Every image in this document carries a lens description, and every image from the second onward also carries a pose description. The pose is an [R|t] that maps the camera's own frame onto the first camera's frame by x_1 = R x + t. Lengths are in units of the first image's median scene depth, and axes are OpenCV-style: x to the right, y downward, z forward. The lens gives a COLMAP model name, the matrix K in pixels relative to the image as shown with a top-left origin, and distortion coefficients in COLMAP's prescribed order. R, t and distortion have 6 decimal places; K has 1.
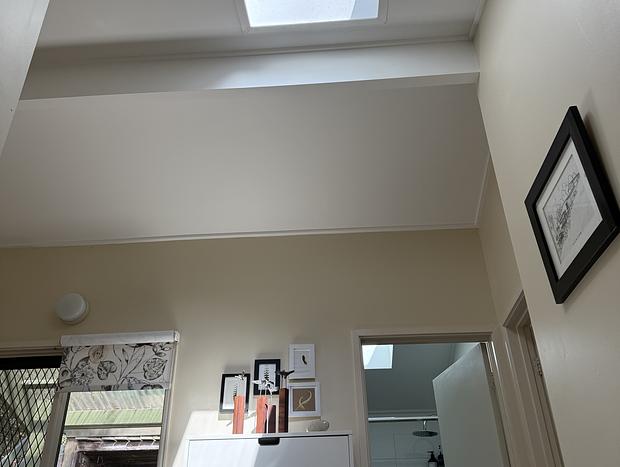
lens RADIAL K [[560.8, 0, 311.2], [0, 560.8, 245.2], [0, 0, 1]] dist [0.107688, -0.229036]
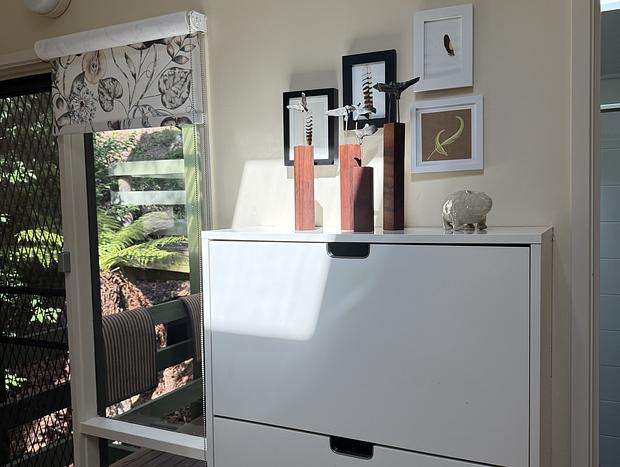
lens RADIAL K [[560.8, 0, 311.2], [0, 560.8, 245.2], [0, 0, 1]] dist [0.107688, -0.229036]
pose [[0.931651, 0.025320, -0.362471, 0.052772], [0.184548, 0.826348, 0.532063, 0.075122], [0.312999, -0.562590, 0.765196, 0.531889]]
